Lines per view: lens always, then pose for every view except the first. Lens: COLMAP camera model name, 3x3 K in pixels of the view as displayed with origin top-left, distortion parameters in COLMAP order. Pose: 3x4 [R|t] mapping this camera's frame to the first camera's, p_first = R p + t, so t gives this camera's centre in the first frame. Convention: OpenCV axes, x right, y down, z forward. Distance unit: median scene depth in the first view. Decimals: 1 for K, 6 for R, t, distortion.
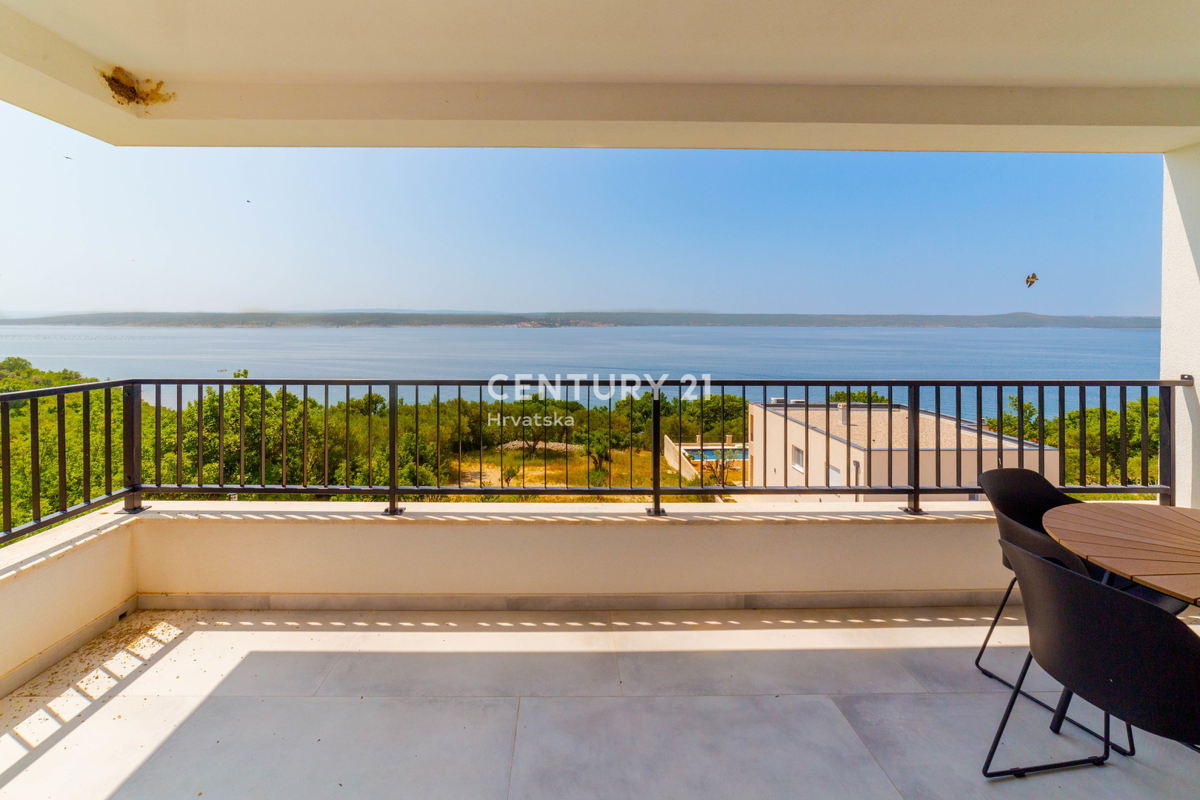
lens RADIAL K [[492.6, 0, 562.1], [0, 492.6, 328.6], [0, 0, 1]] dist [-0.005781, 0.002667]
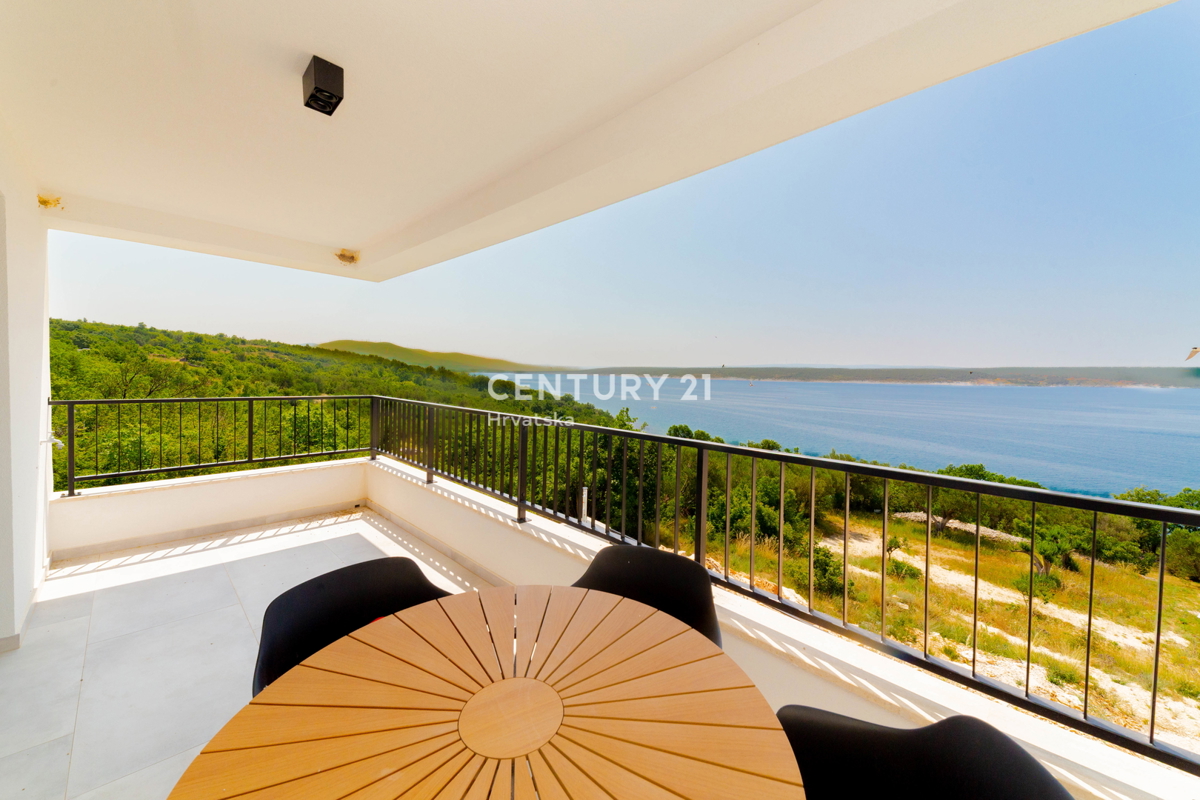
lens RADIAL K [[453.9, 0, 623.0], [0, 453.9, 382.6], [0, 0, 1]] dist [0.041503, 0.000179]
pose [[0.710106, 0.023389, -0.703707, 1.236665], [-0.023967, 0.999672, 0.009041, 0.009118], [0.703687, 0.010446, 0.710433, 0.369879]]
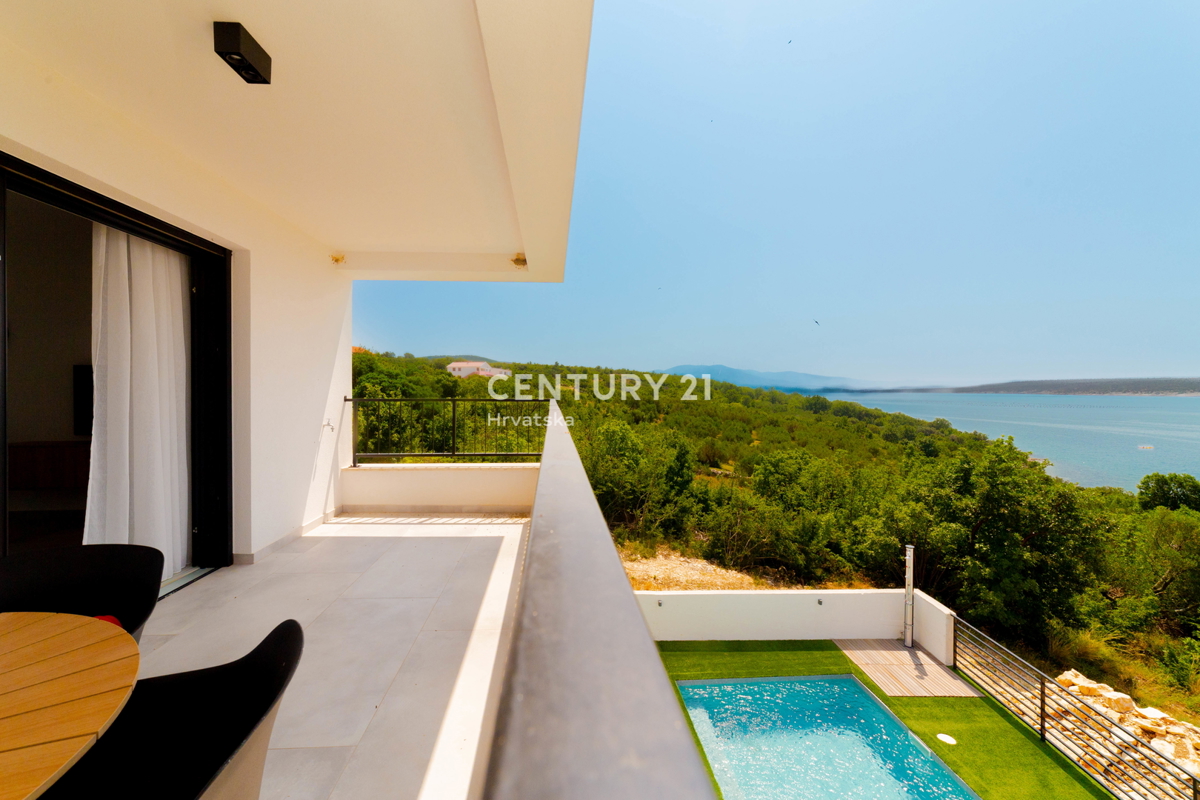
lens RADIAL K [[492.6, 0, 594.4], [0, 492.6, 397.2], [0, 0, 1]] dist [-0.005781, 0.002667]
pose [[0.025226, 0.000912, -0.999681, 1.139216], [-0.005526, 0.999984, 0.000773, 0.095036], [0.999667, 0.005505, 0.025230, 1.122423]]
